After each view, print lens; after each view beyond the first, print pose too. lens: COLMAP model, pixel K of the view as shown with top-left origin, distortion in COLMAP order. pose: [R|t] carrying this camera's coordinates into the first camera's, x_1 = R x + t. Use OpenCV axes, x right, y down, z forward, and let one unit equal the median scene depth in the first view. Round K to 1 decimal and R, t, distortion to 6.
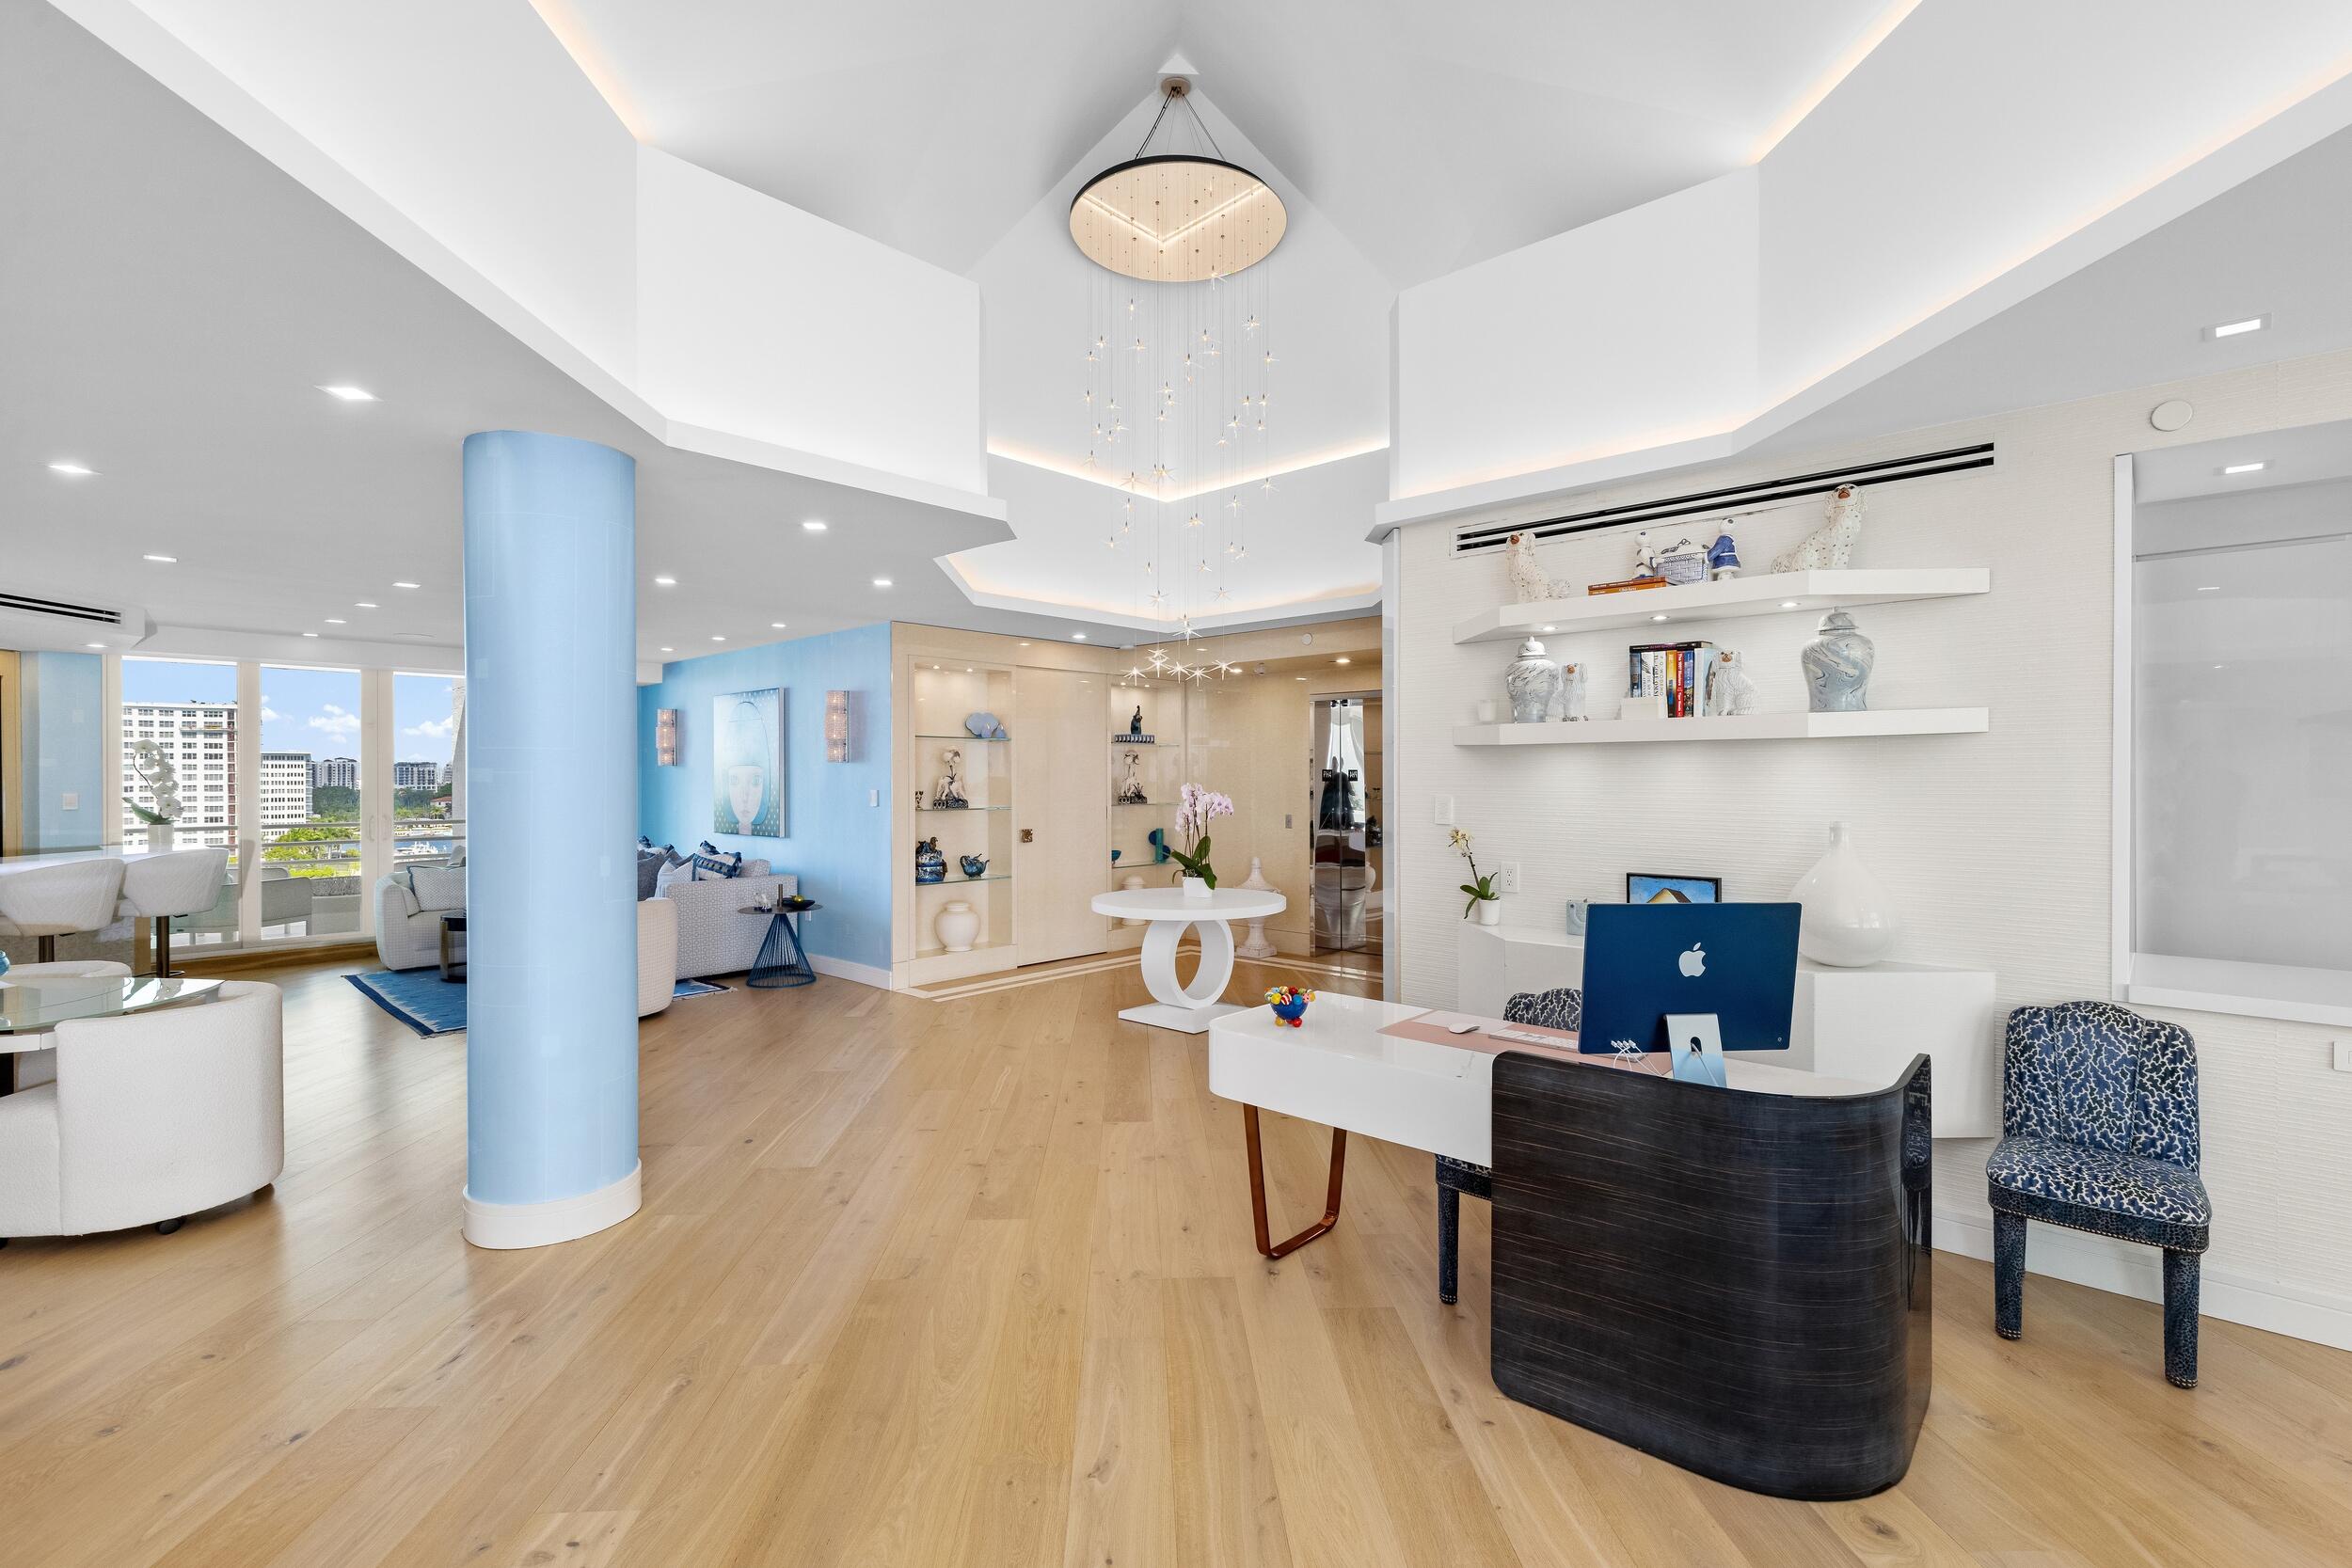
lens RADIAL K [[1062.7, 0, 1157.6], [0, 1062.7, 785.0], [0, 0, 1]] dist [0.006136, 0.001963]
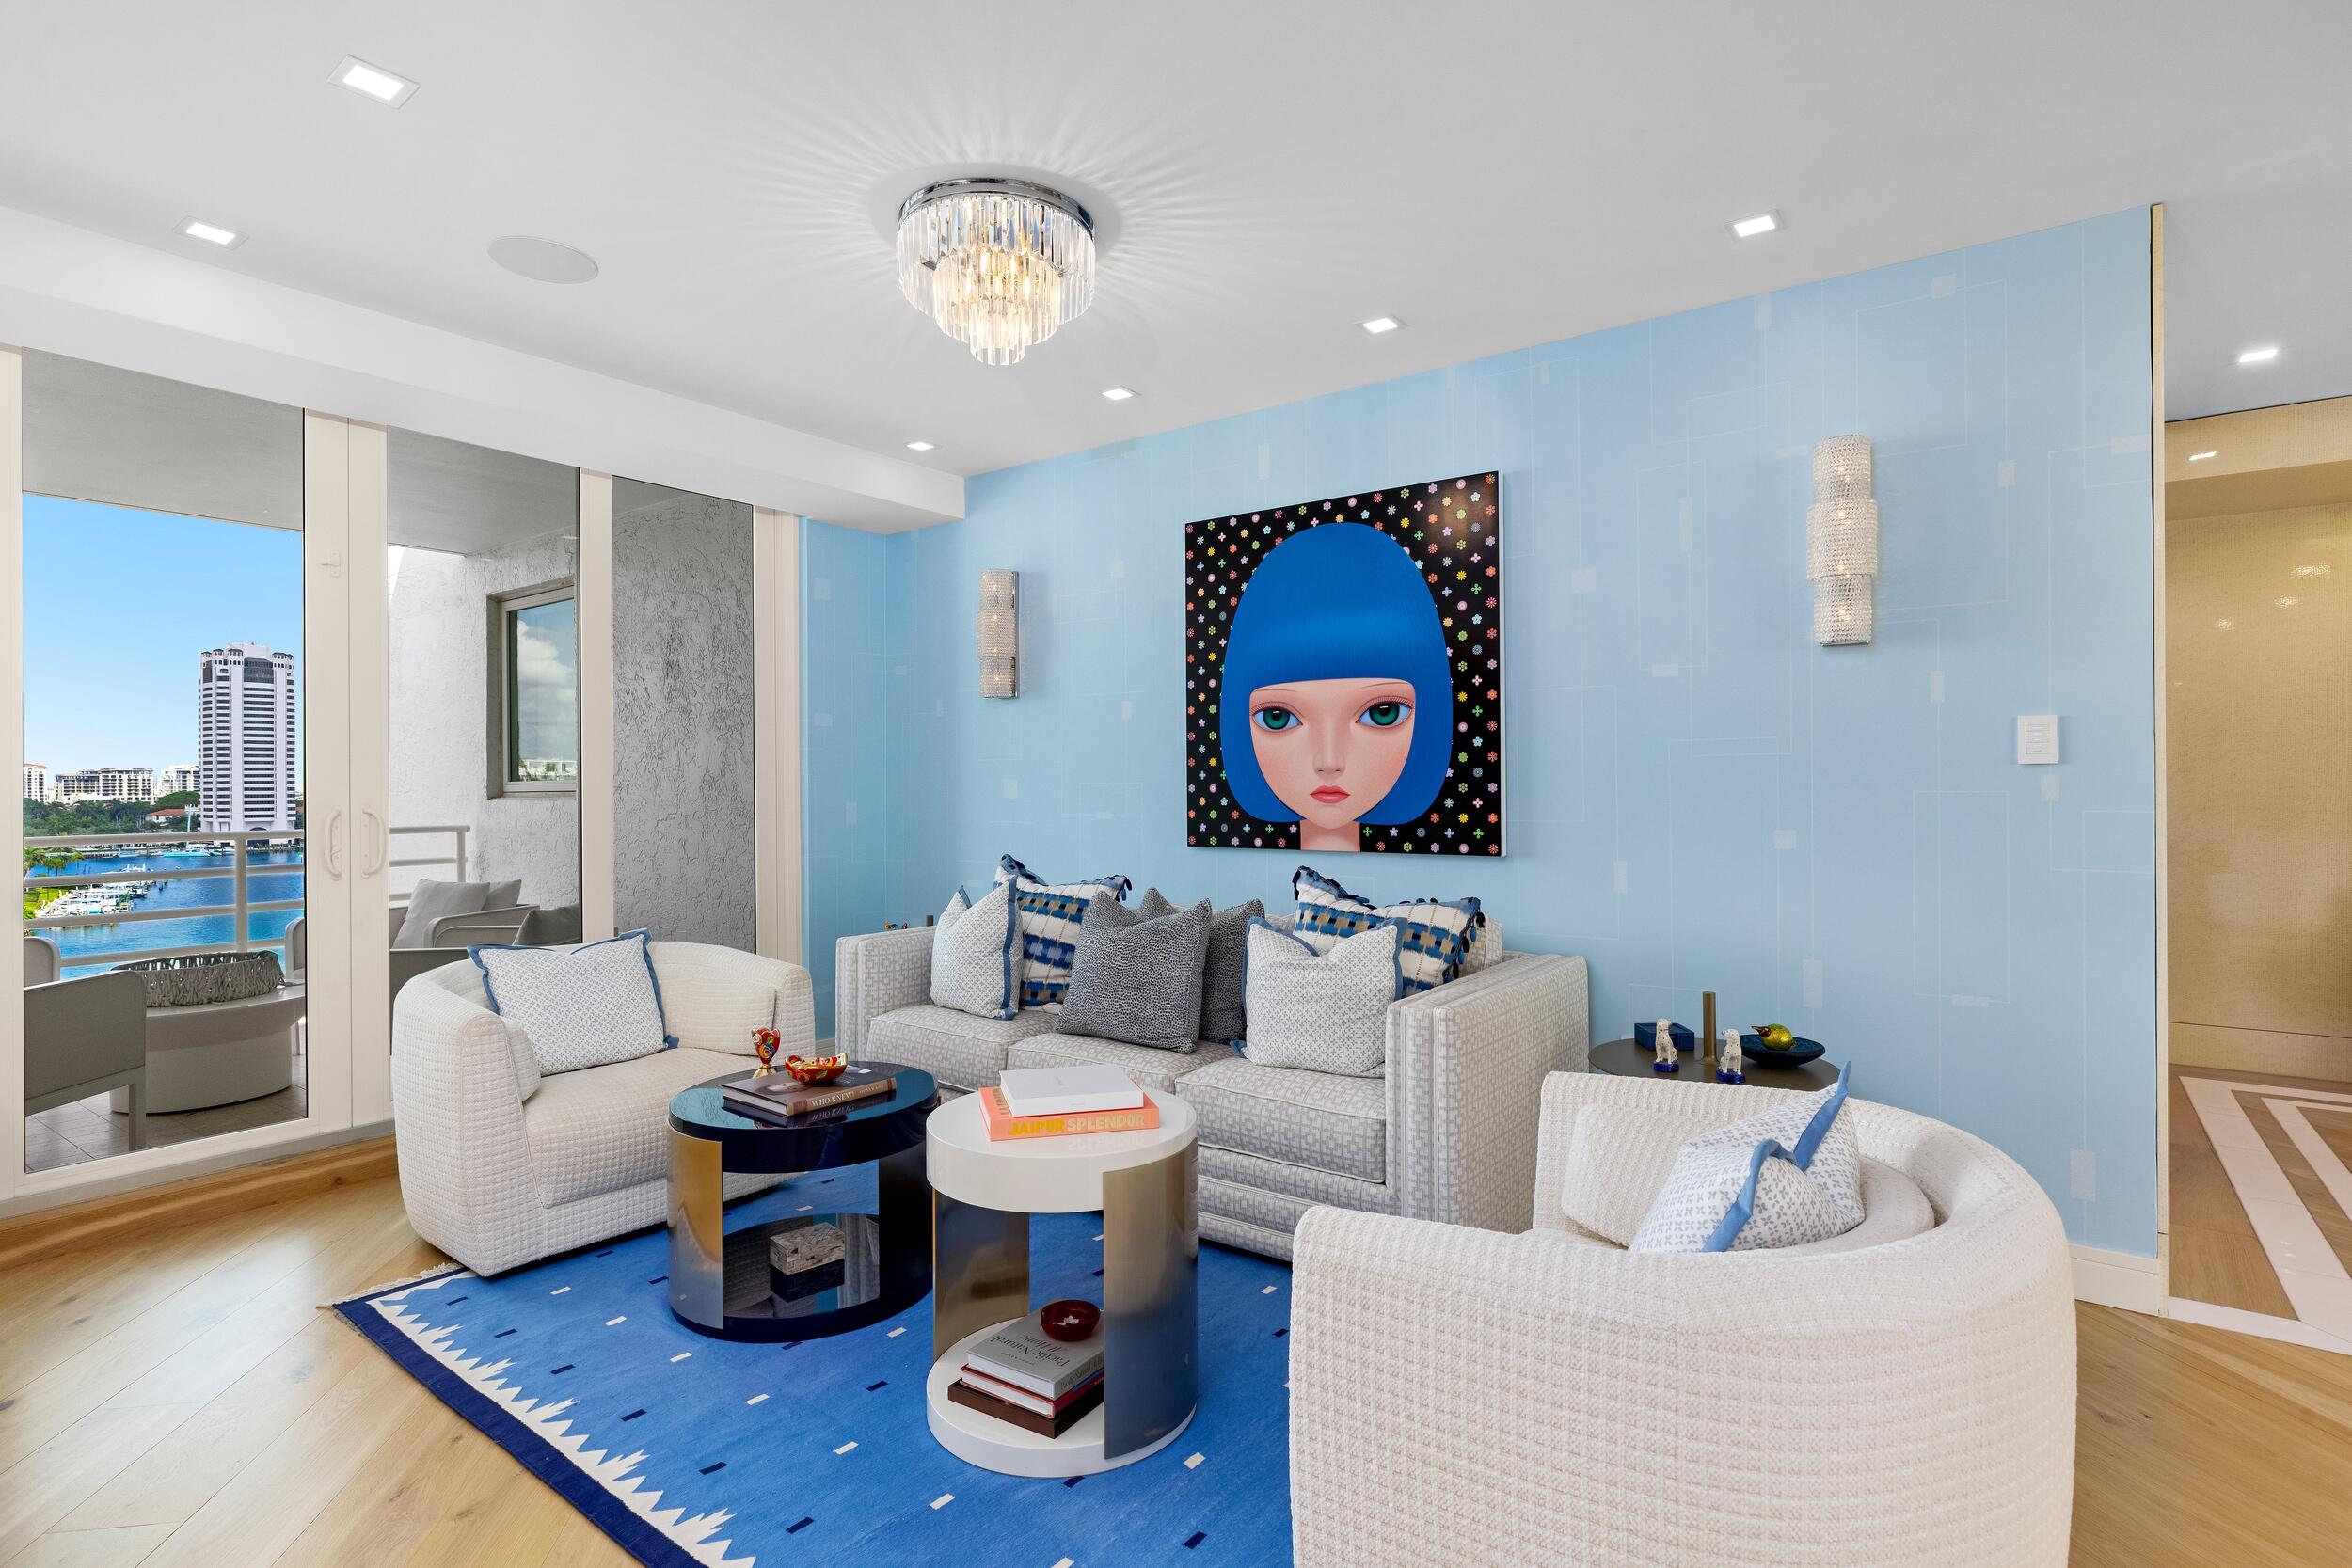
lens RADIAL K [[1155.3, 0, 1176.0], [0, 1155.3, 788.1], [0, 0, 1]] dist [-0.000853, -0.001233]
pose [[0.991423, -0.001720, 0.130681, -0.451011], [0.002324, 0.999987, -0.004471, 0.022078], [-0.130672, 0.004737, 0.991414, 0.509041]]
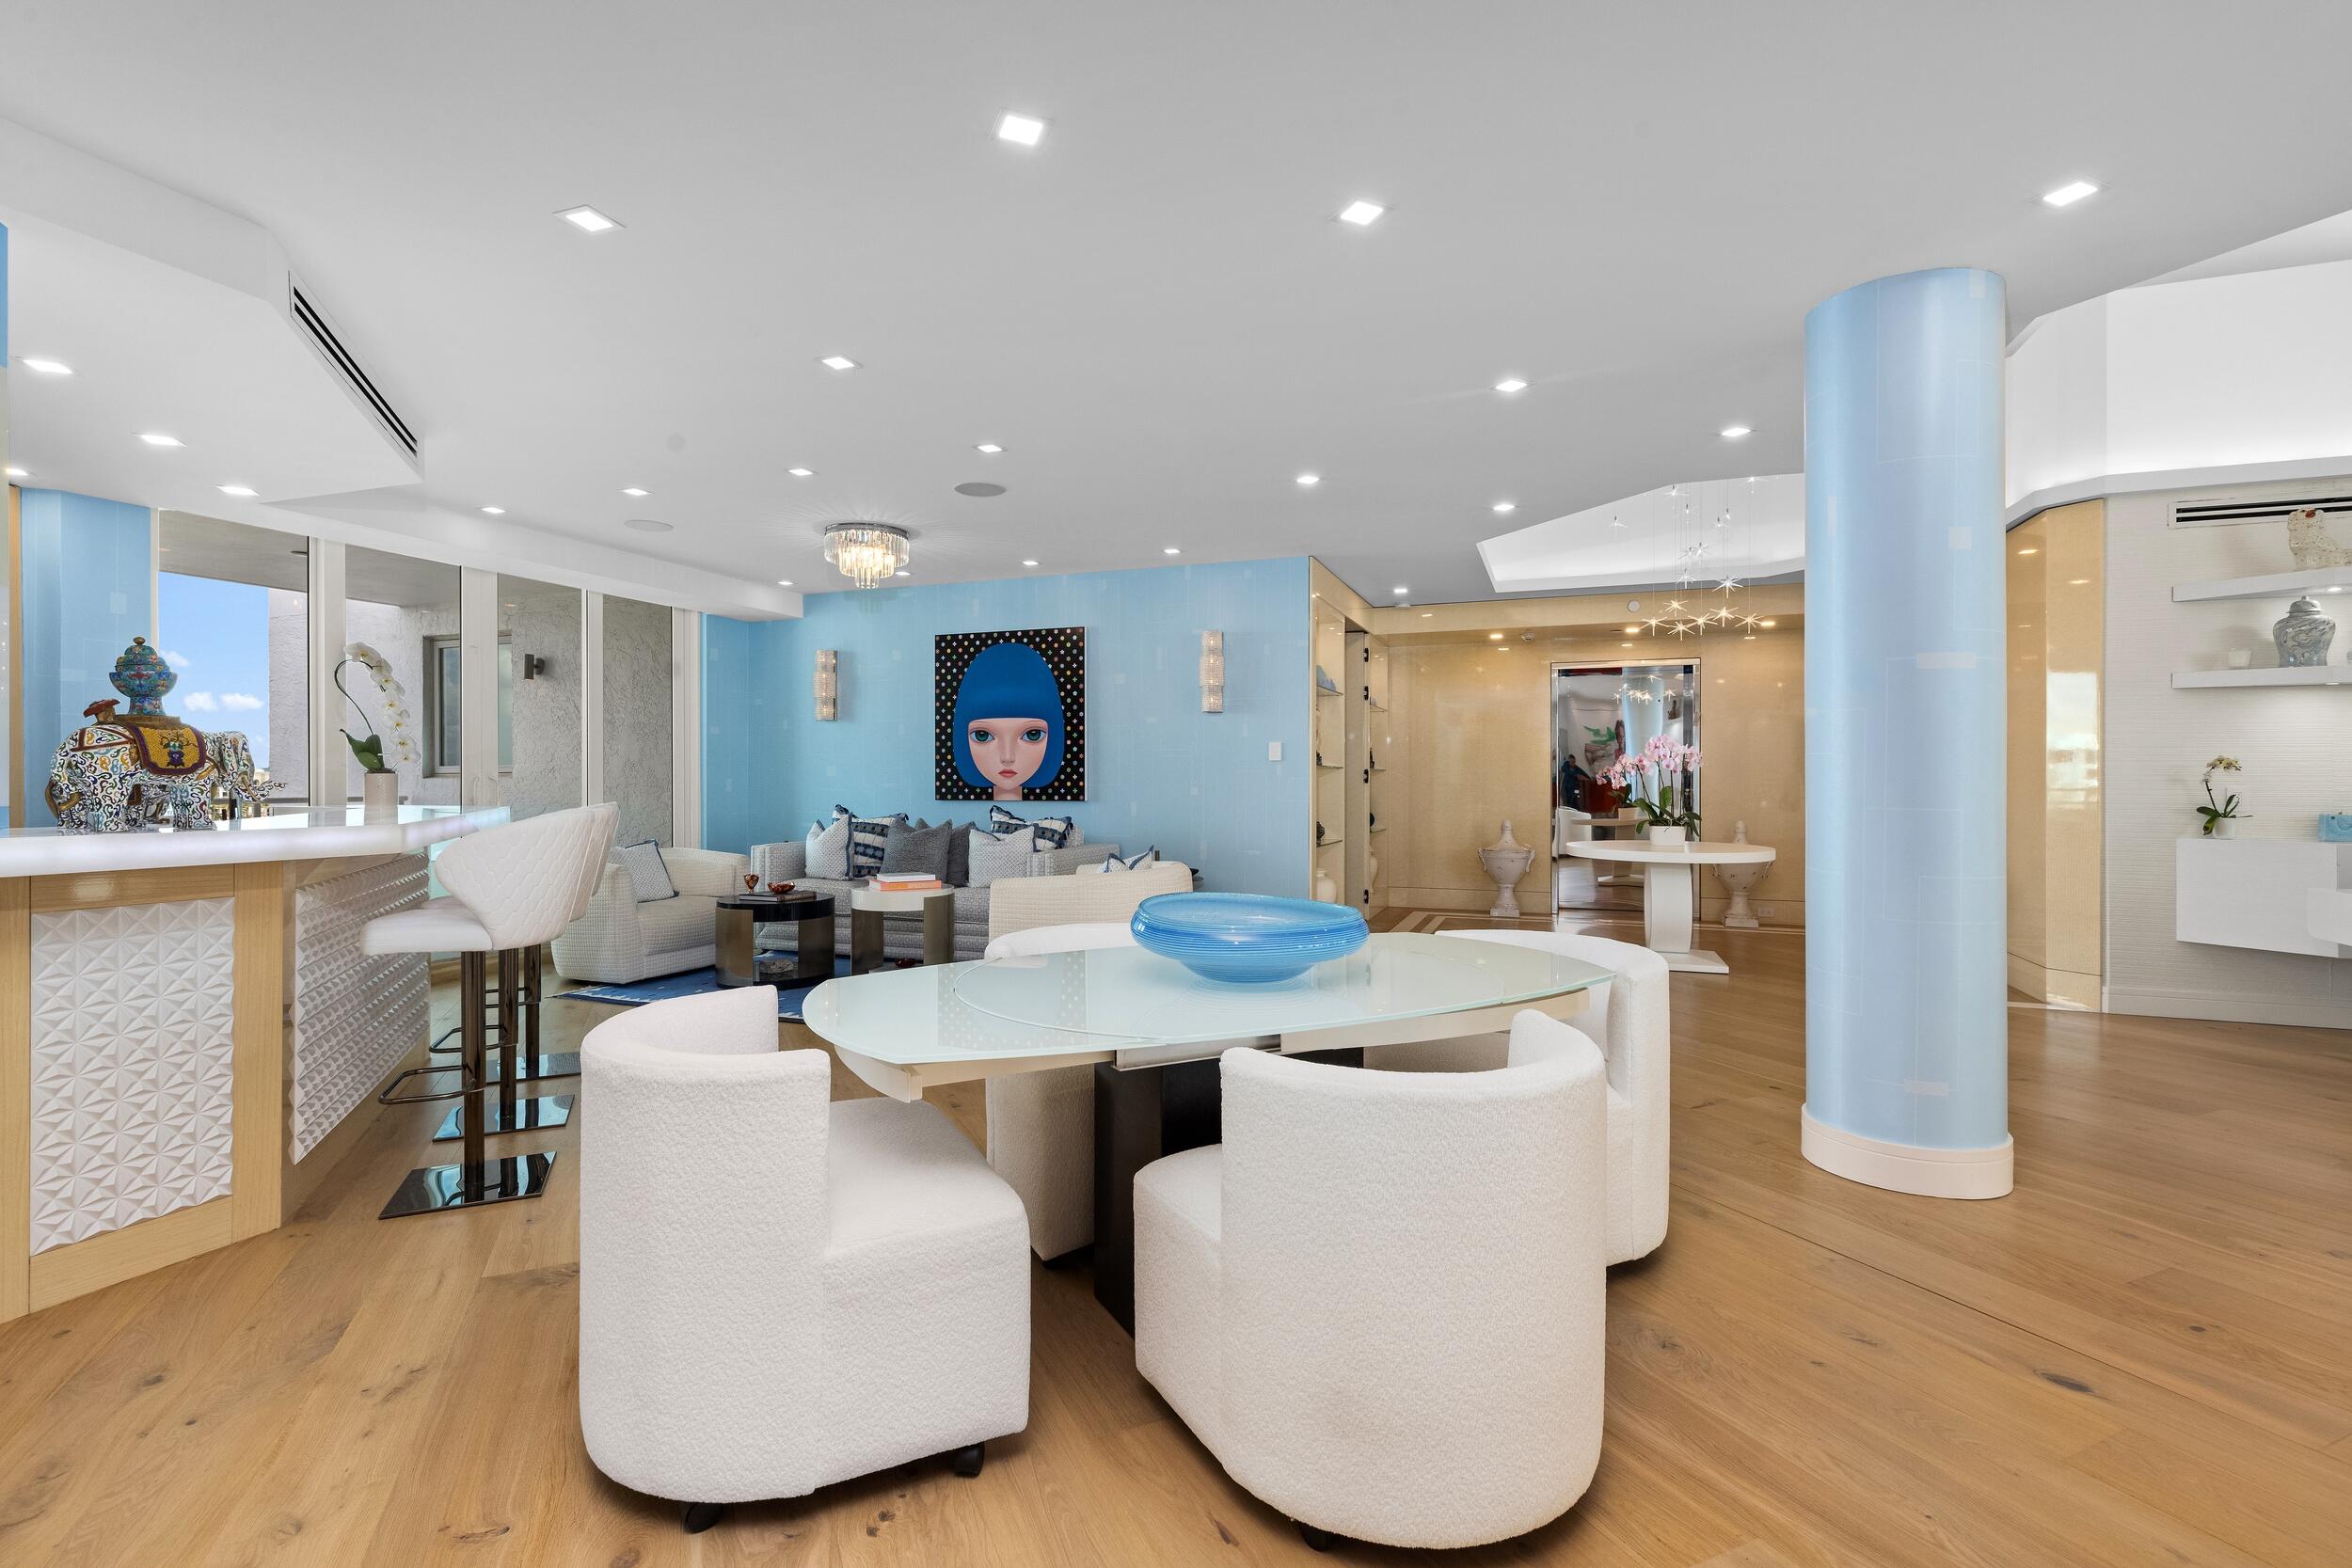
lens RADIAL K [[1062.7, 0, 1177.9], [0, 1062.7, 781.8], [0, 0, 1]] dist [0.006136, 0.001963]
pose [[0.919028, 0.002526, 0.394184, -0.533720], [0.000355, 0.999974, -0.007238, 0.034117], [-0.394192, 0.006792, 0.919003, 0.153465]]
